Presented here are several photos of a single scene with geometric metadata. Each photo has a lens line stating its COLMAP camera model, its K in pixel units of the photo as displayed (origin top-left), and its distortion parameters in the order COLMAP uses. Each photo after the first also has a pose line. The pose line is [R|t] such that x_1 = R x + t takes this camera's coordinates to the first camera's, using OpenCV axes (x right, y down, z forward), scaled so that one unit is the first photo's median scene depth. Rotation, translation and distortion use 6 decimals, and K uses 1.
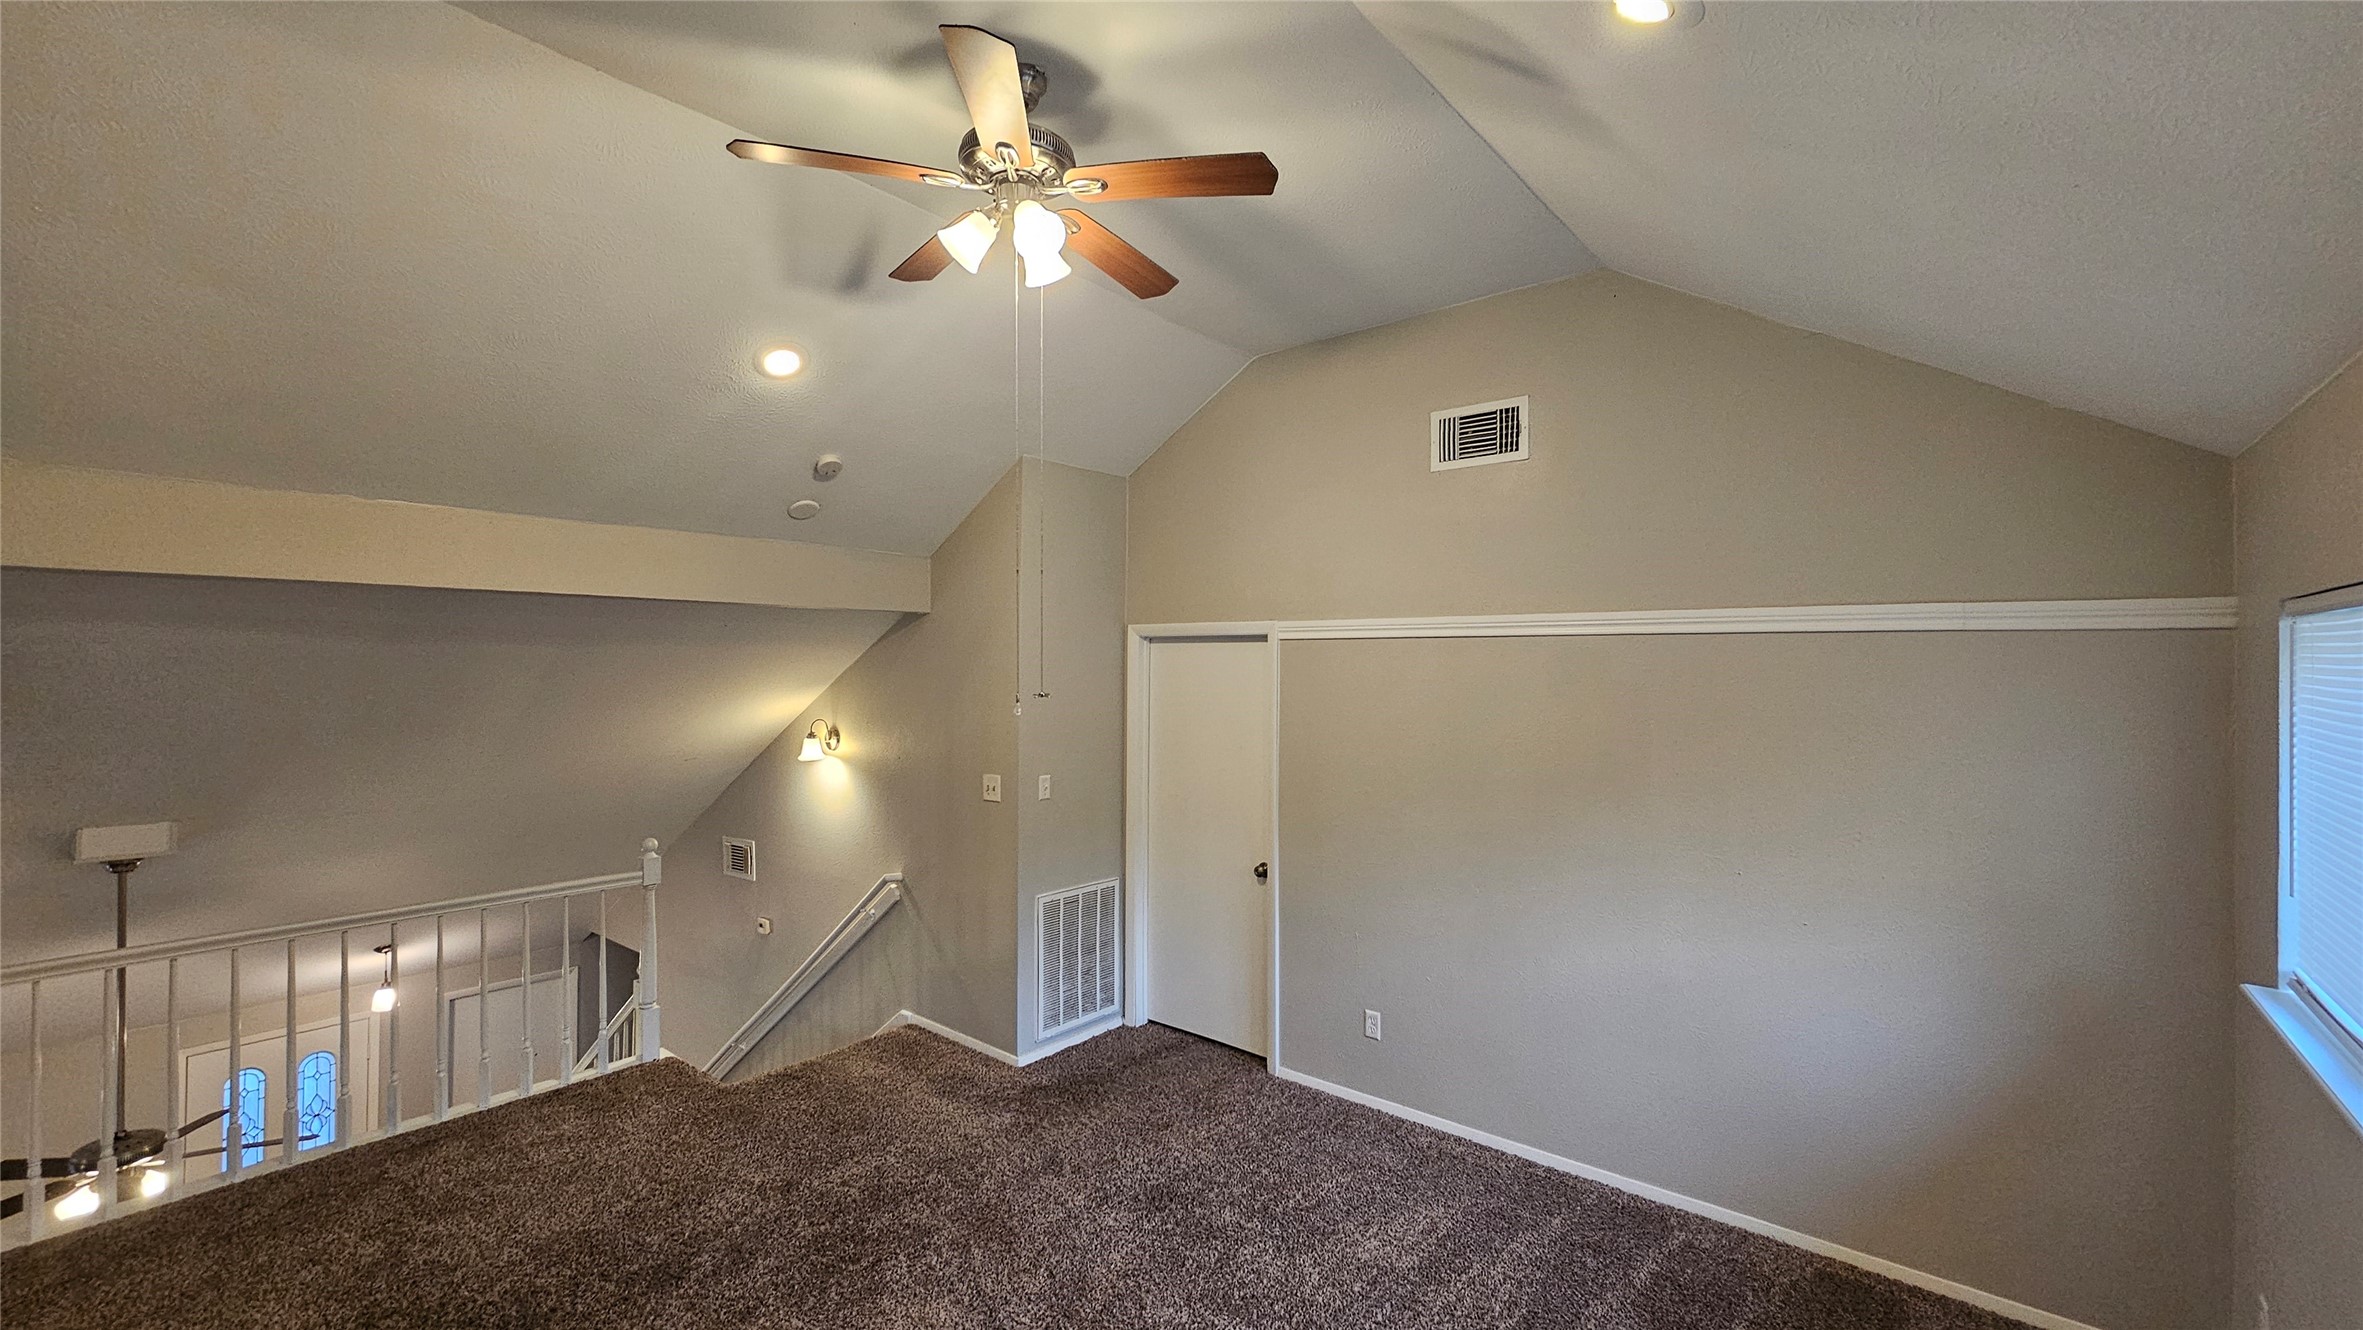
lens RADIAL K [[965.9, 0, 1170.3], [0, 965.9, 662.7], [0, 0, 1]] dist [0.001990, 0.000091]
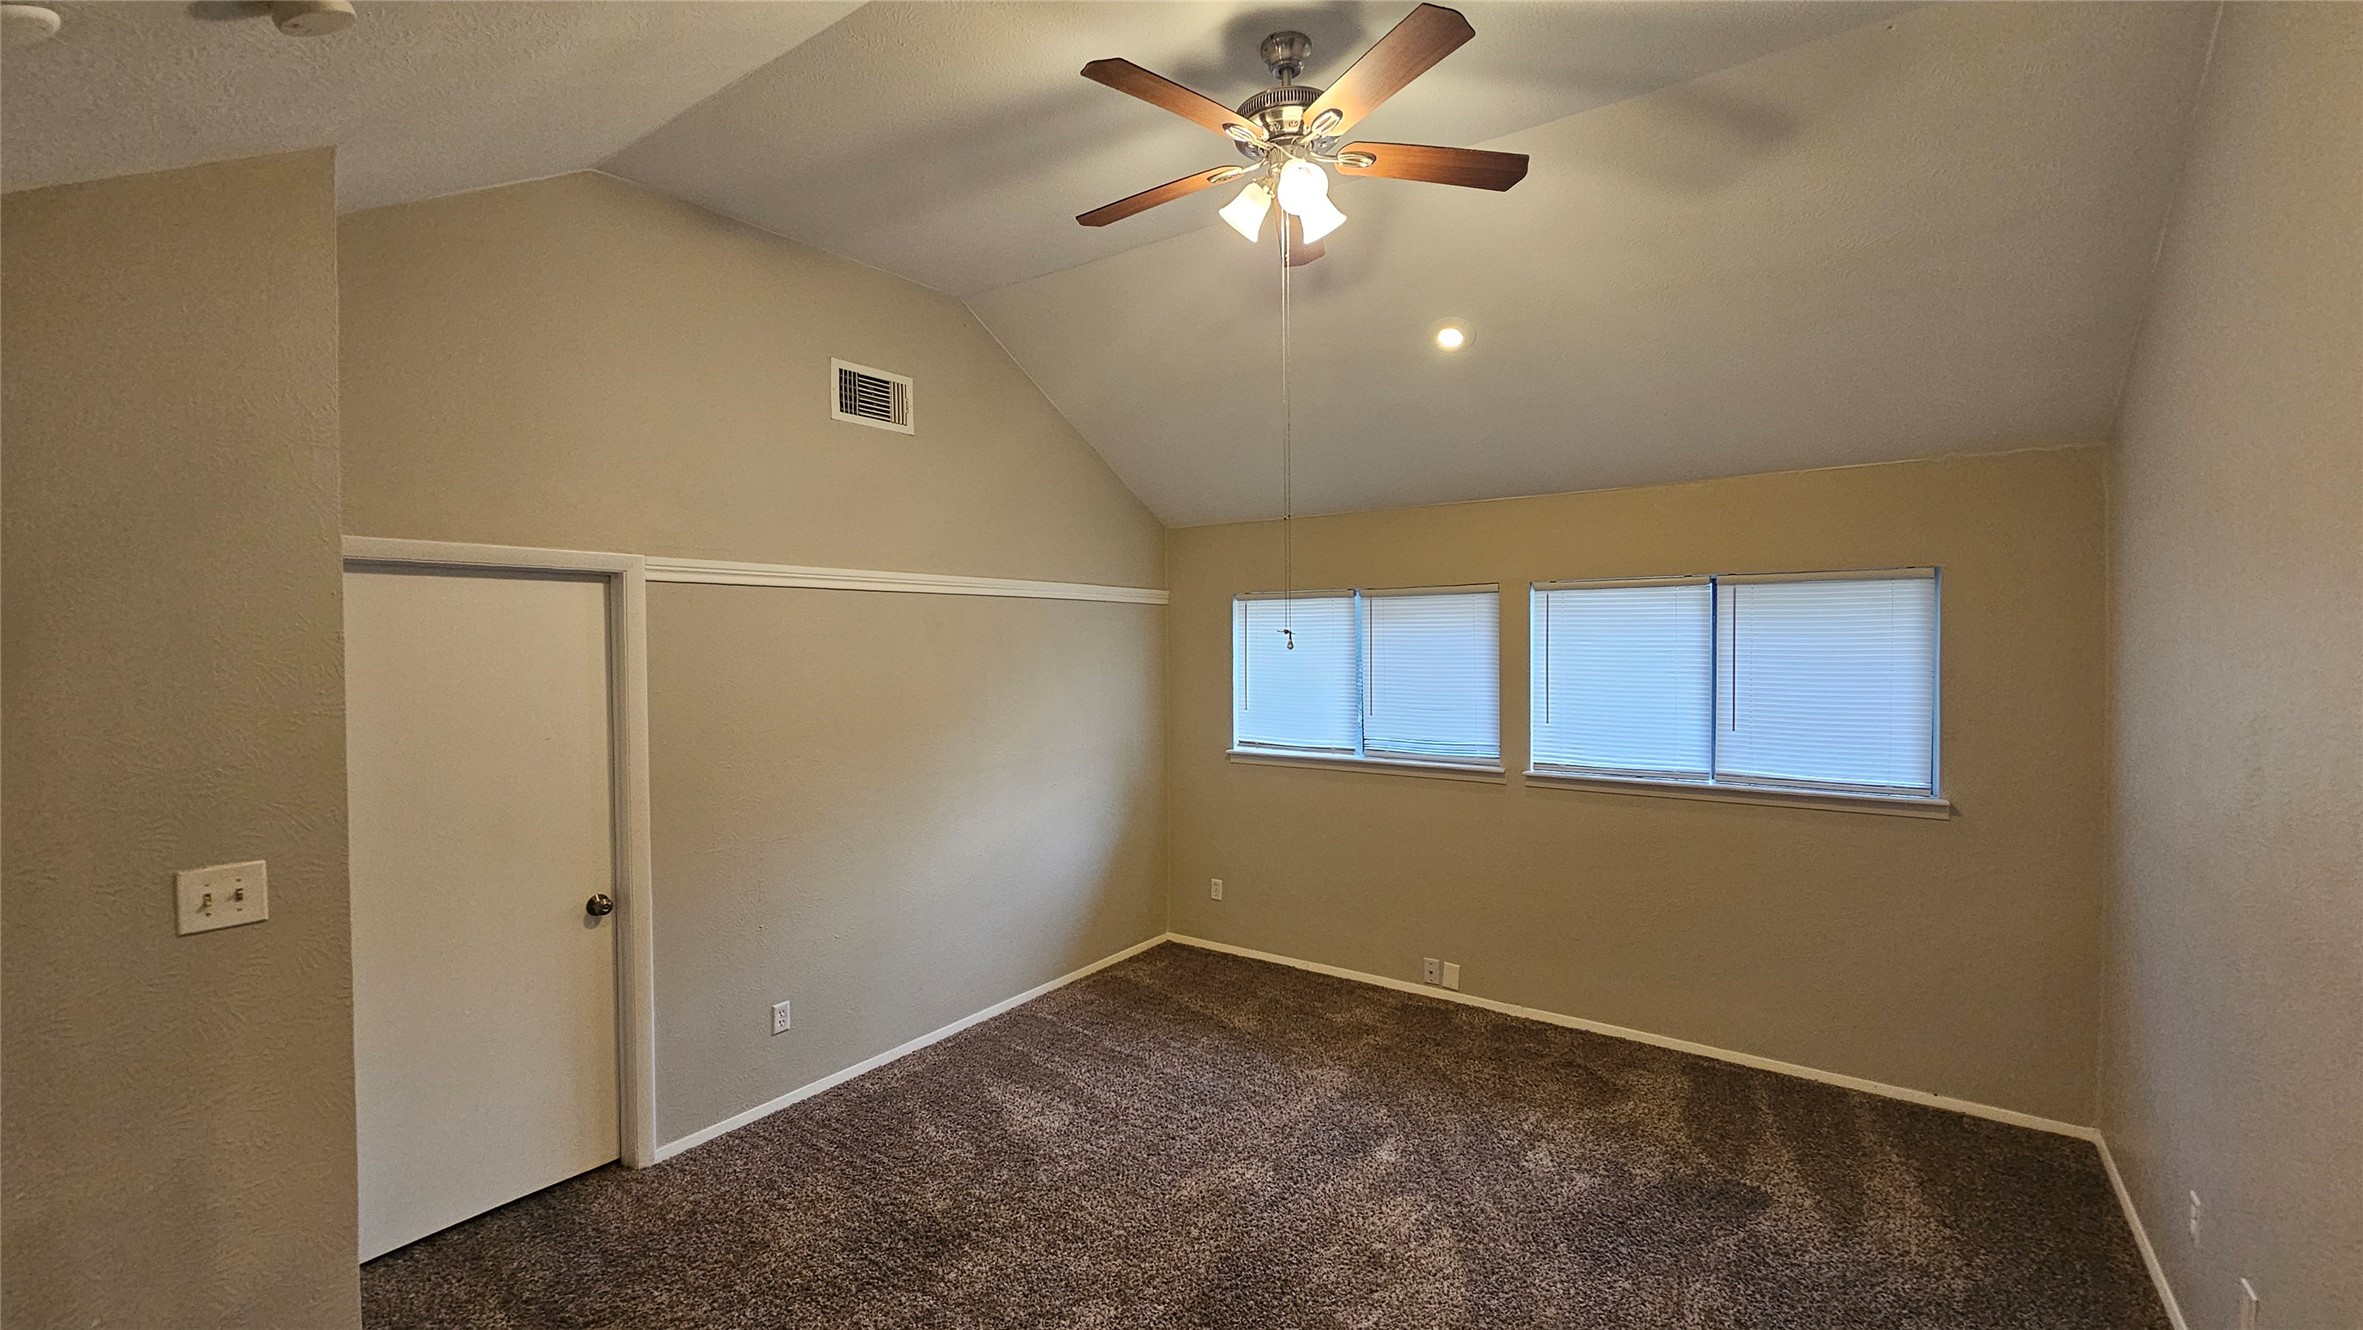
lens RADIAL K [[965.9, 0, 1175.4], [0, 965.9, 663.1], [0, 0, 1]] dist [0.001990, 0.000091]
pose [[-0.066063, -0.031063, 0.997332, -0.739660], [0.003097, 0.999504, 0.031336, 0.019335], [-0.997811, 0.005159, -0.065934, 0.727756]]
